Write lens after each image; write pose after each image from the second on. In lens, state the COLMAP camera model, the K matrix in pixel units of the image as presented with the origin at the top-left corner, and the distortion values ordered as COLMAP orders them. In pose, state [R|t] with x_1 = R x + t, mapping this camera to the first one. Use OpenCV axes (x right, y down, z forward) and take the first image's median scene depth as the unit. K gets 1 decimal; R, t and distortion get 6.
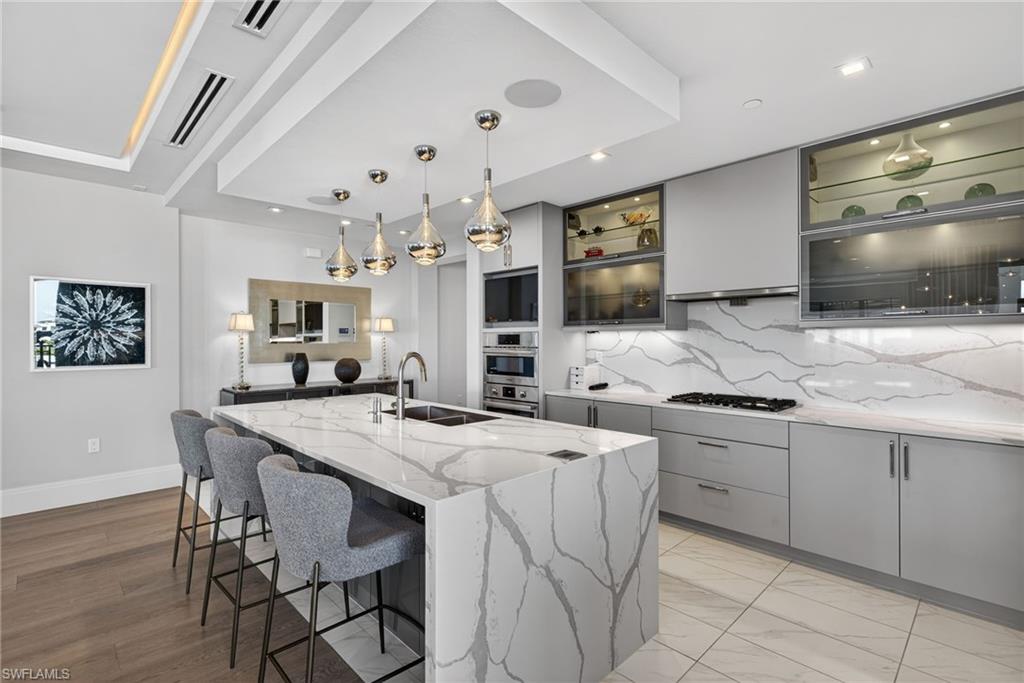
lens RADIAL K [[473.5, 0, 513.0], [0, 473.5, 339.2], [0, 0, 1]] dist [0.000944, 0.000208]
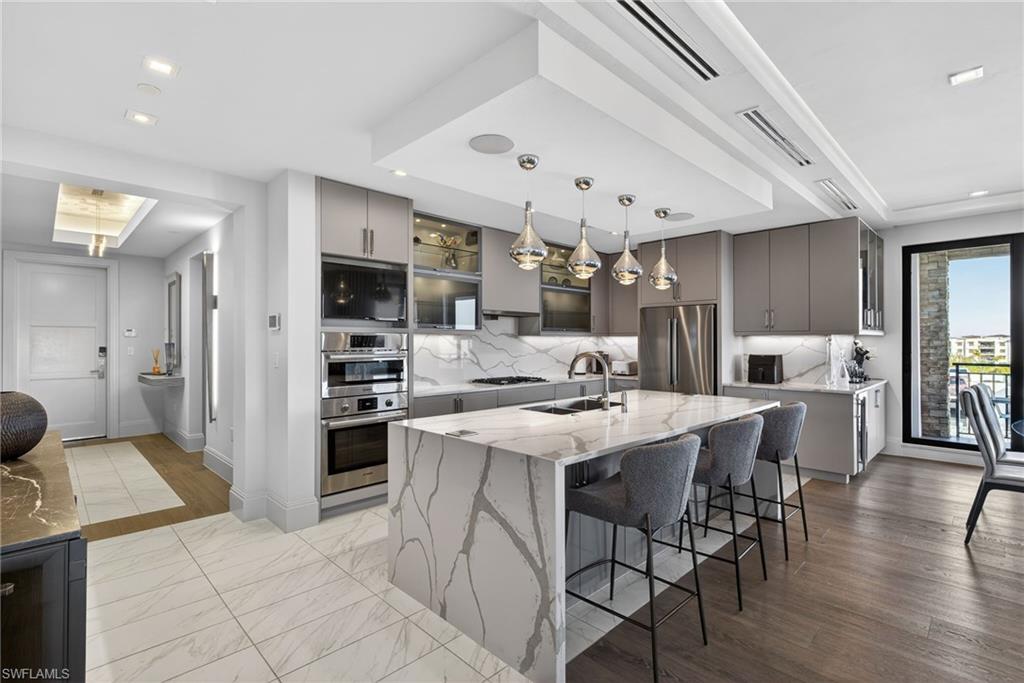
lens RADIAL K [[473.5, 0, 509.9], [0, 473.5, 339.6], [0, 0, 1]] dist [0.000944, 0.000208]
pose [[0.004882, 0.004444, 0.999978, -0.923405], [-0.002962, 0.999986, -0.004430, 0.000531], [-0.999984, -0.002940, 0.004895, 0.810616]]
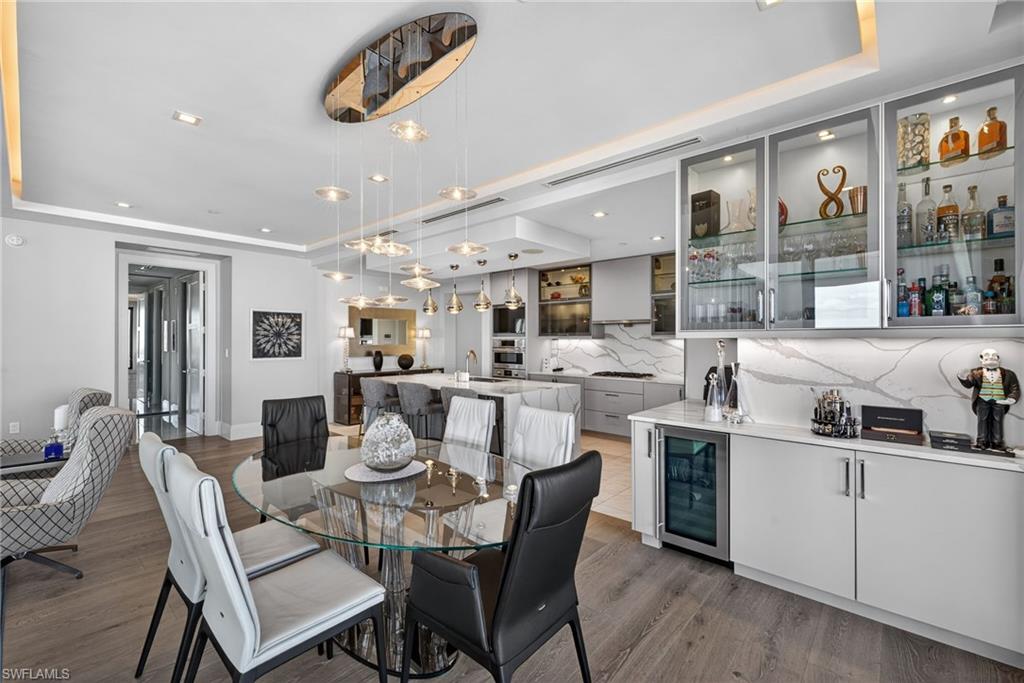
lens RADIAL K [[431.3, 0, 514.5], [0, 431.3, 340.8], [0, 0, 1]] dist [0.000314, 0.000008]
pose [[0.997294, 0.002464, 0.073469, -0.110471], [-0.002664, 0.999993, 0.002630, -0.013842], [-0.073462, -0.002818, 0.997294, -0.653036]]
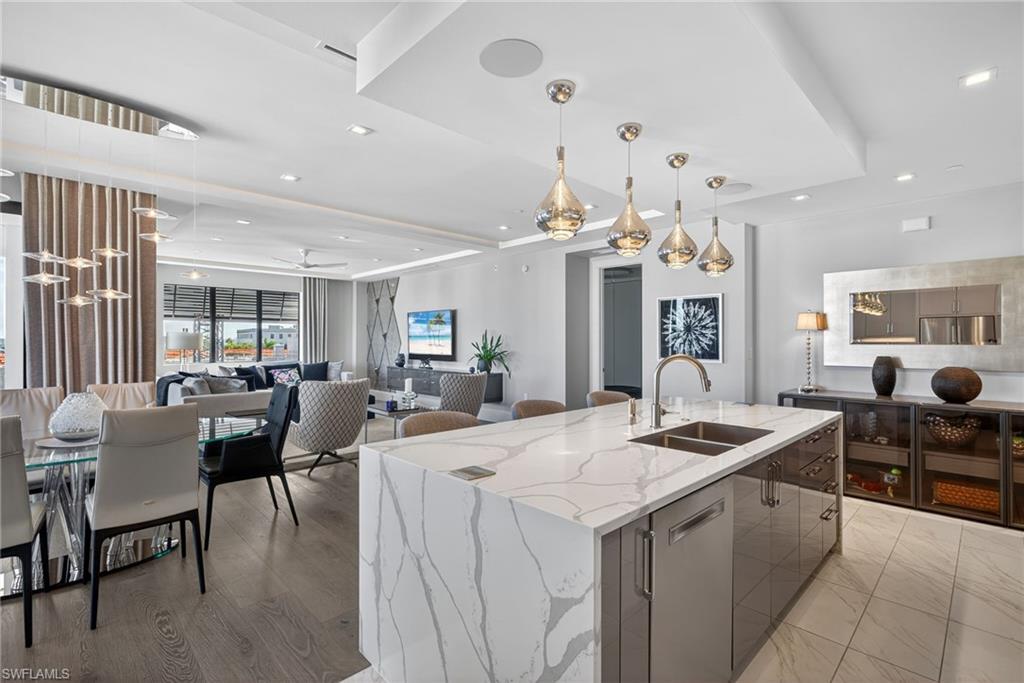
lens RADIAL K [[473.5, 0, 518.4], [0, 473.5, 342.1], [0, 0, 1]] dist [0.000944, 0.000208]
pose [[0.000852, 0.005714, -0.999983, 0.443835], [0.000119, 0.999984, 0.005714, -0.000087], [1.000000, -0.000124, 0.000851, 0.489915]]
